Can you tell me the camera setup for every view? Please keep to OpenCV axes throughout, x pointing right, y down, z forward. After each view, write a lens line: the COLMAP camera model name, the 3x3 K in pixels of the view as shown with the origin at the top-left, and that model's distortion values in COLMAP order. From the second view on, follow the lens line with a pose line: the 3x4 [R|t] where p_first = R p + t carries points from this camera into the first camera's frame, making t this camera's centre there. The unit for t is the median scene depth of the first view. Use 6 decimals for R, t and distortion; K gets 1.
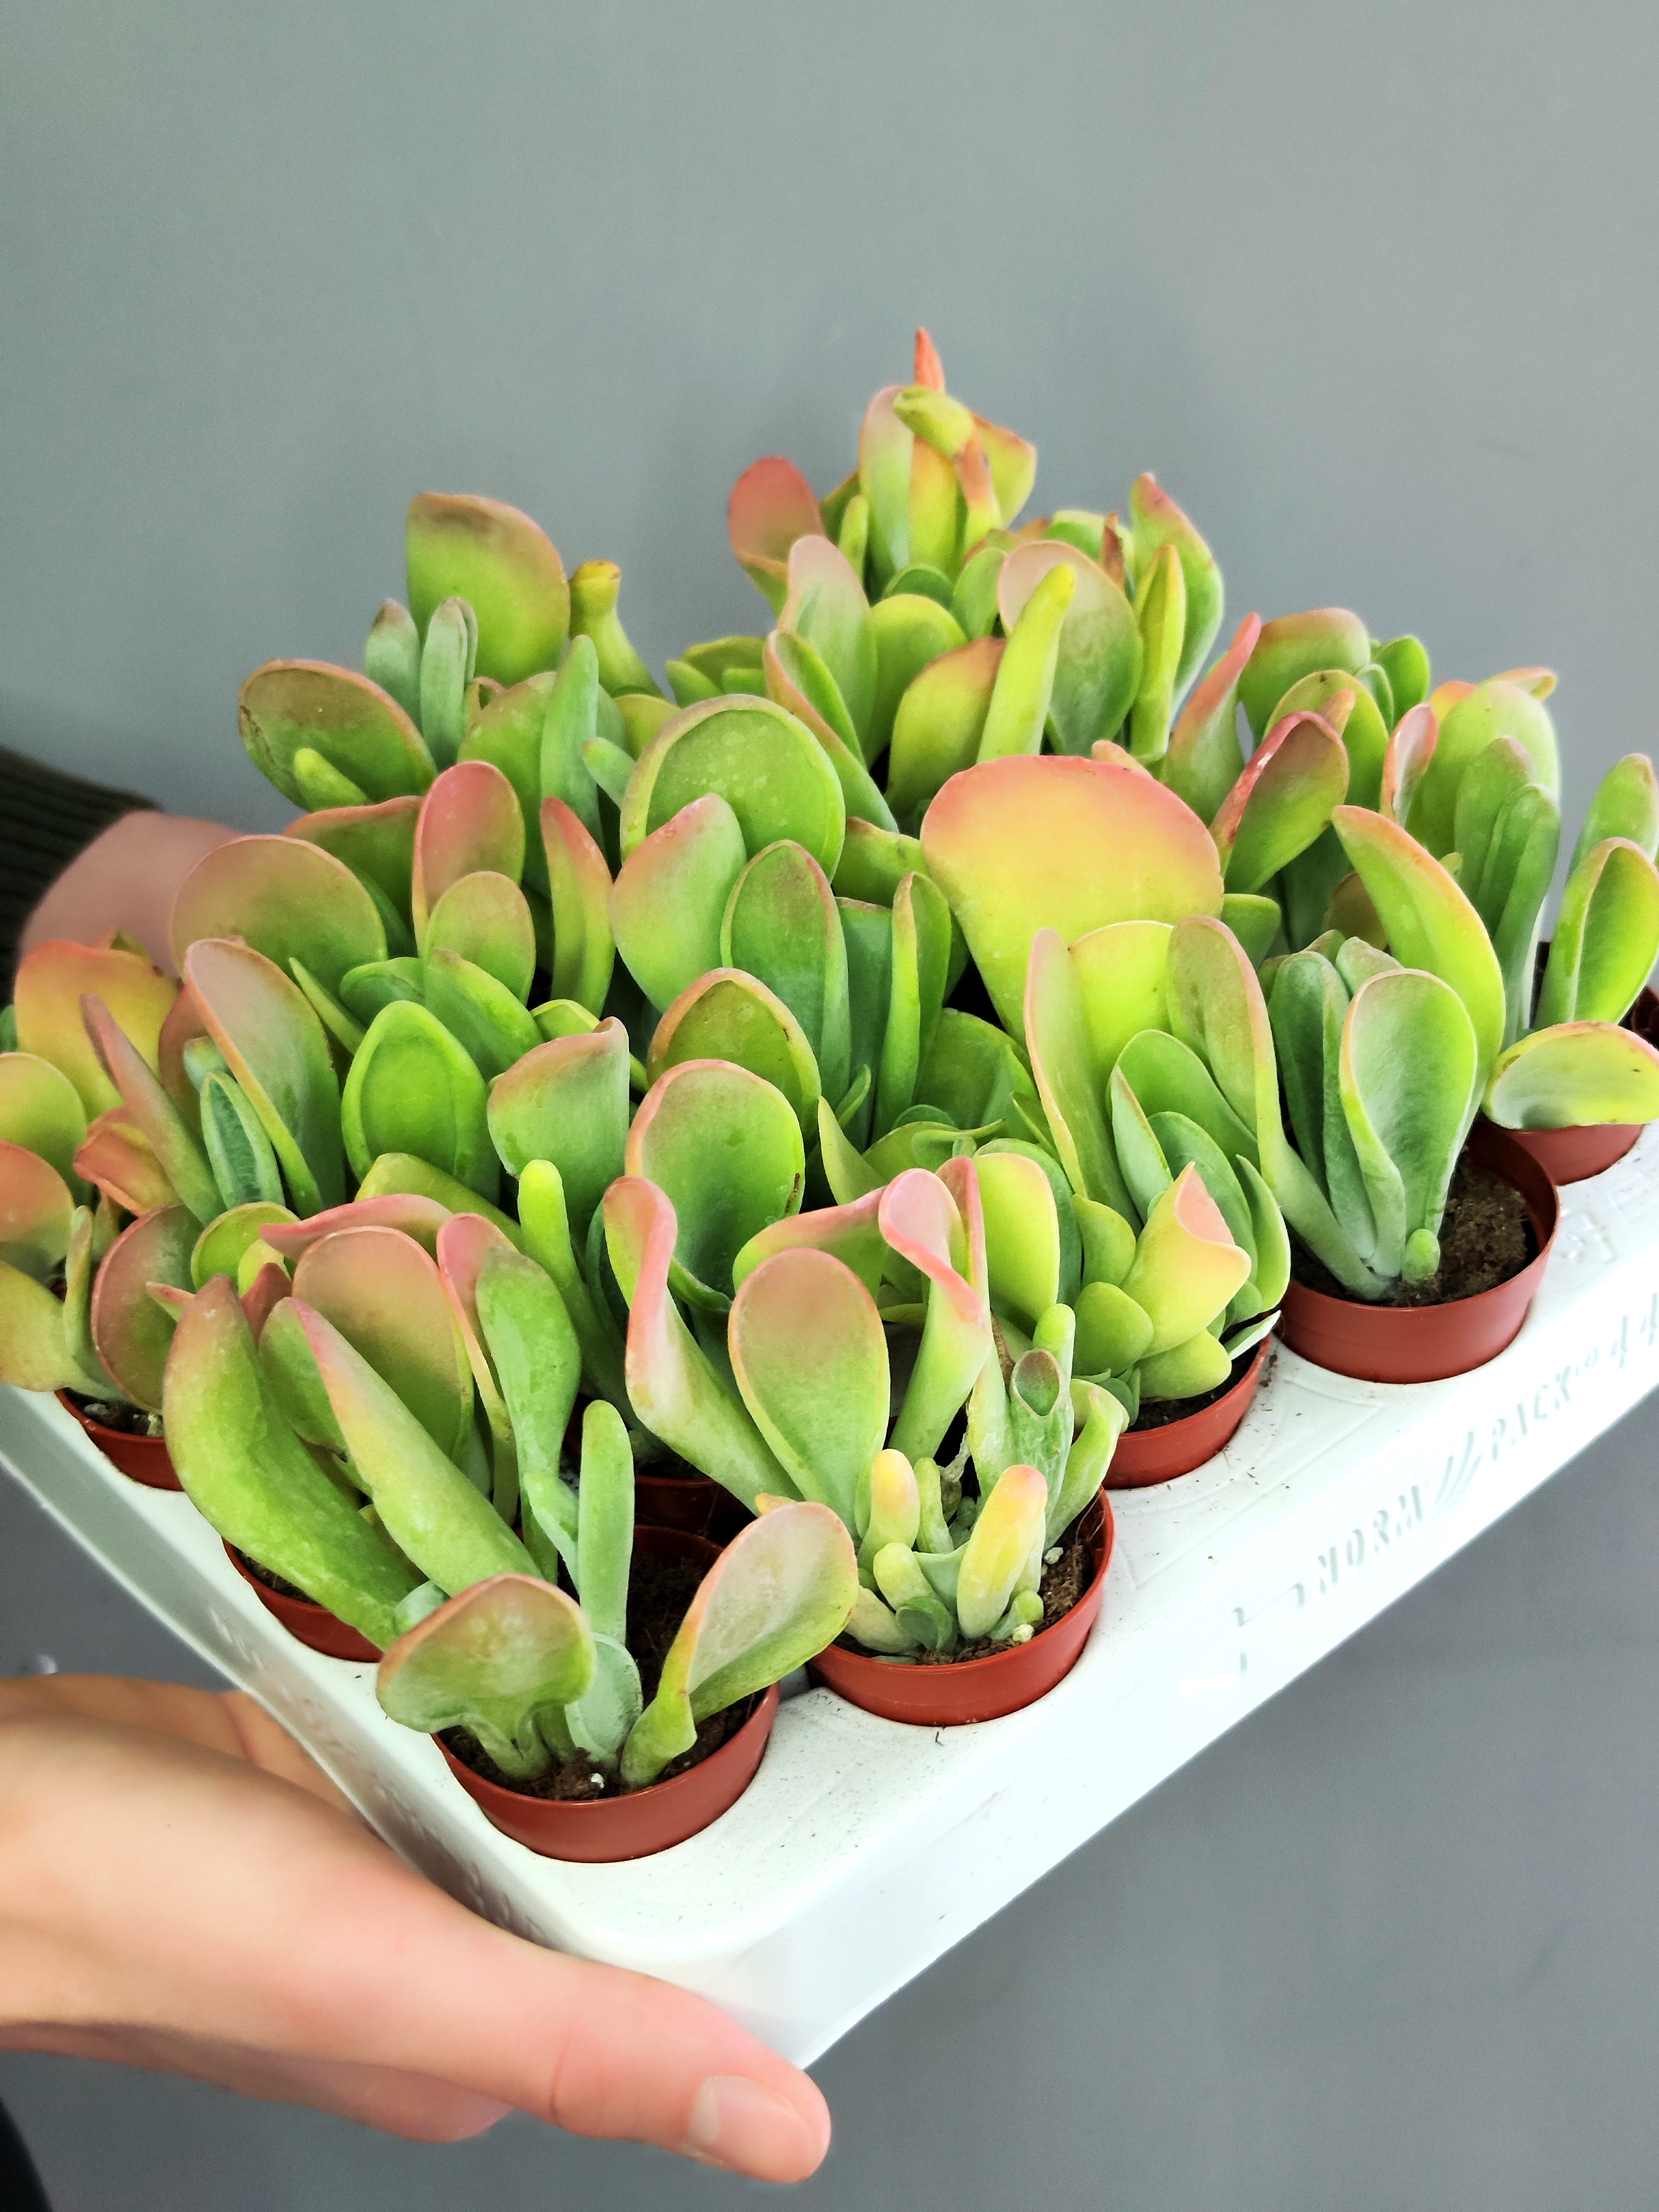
lens RADIAL K [[2359.4, 0, 835.7], [0, 2359.4, 1208.6], [0, 0, 1]] dist [-0.012863, -0.008912]
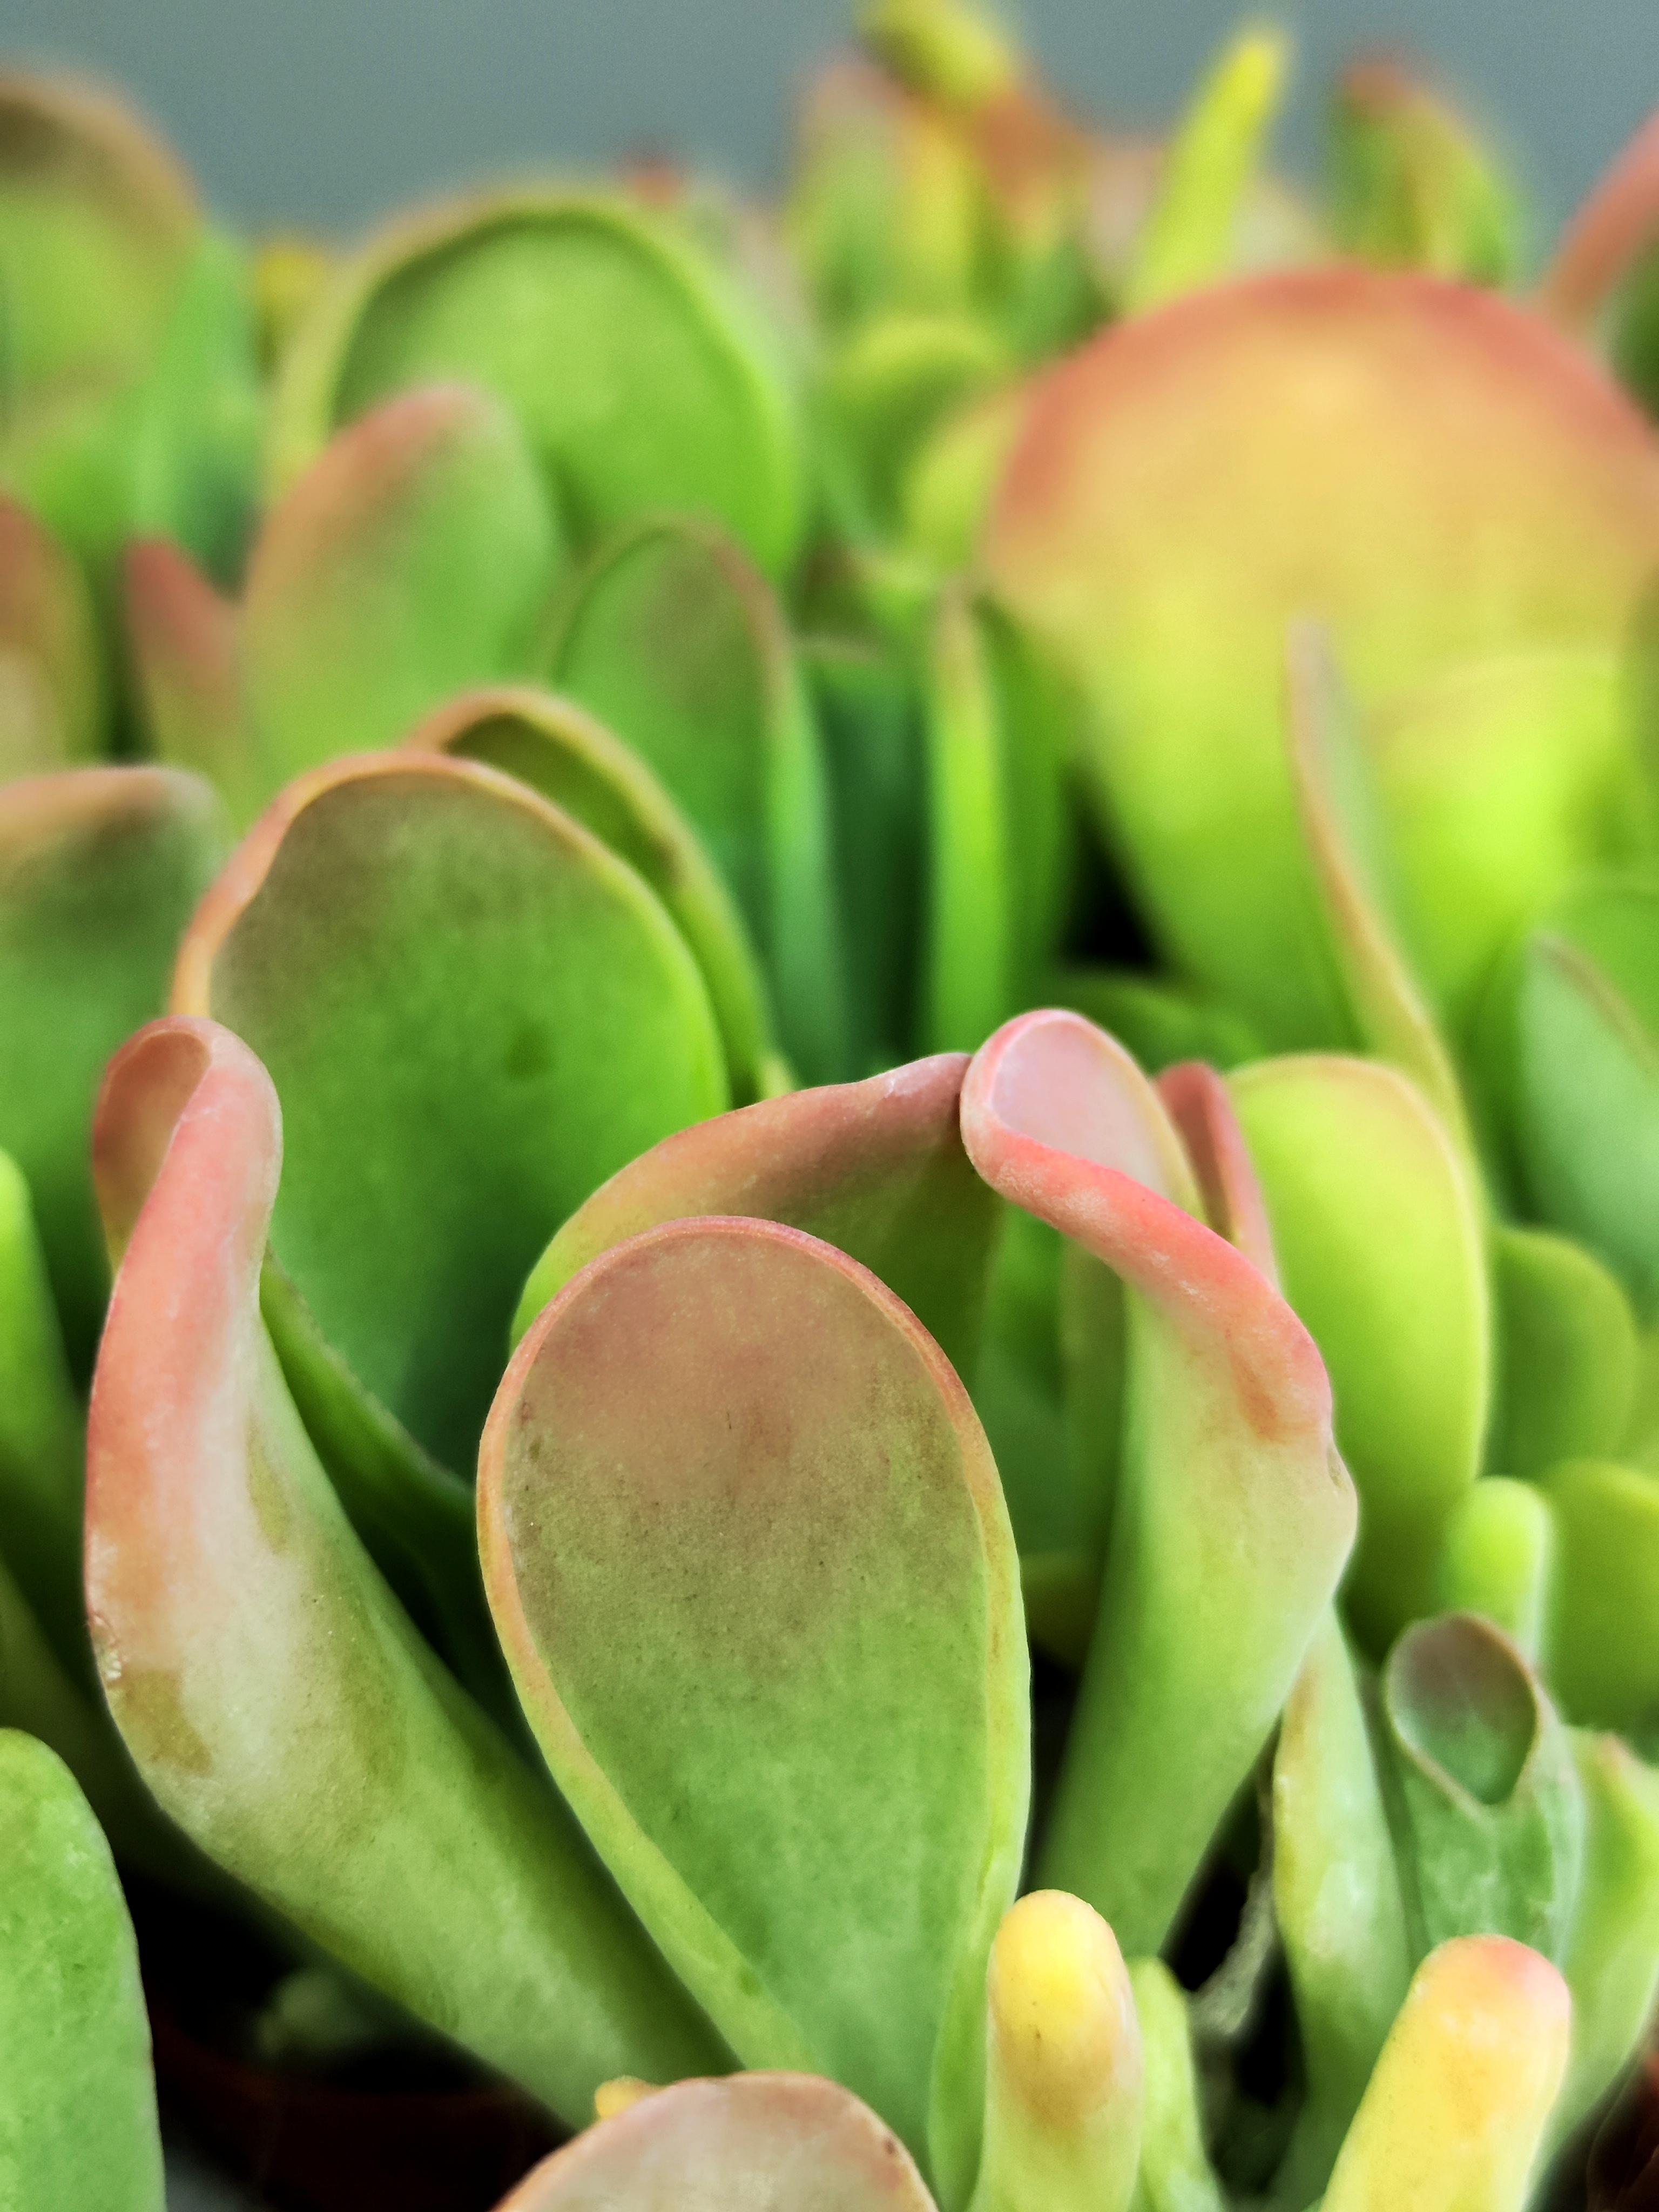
lens RADIAL K [[3176.3, 0, 829.5], [0, 3176.3, 1106.0], [0, 0, 1]] dist [-0.056683, -0.089778]
pose [[0.998774, -0.048869, 0.007917, -0.002072], [0.049397, 0.973098, -0.225035, 0.089964], [0.003293, 0.225150, 0.974319, 0.573494]]
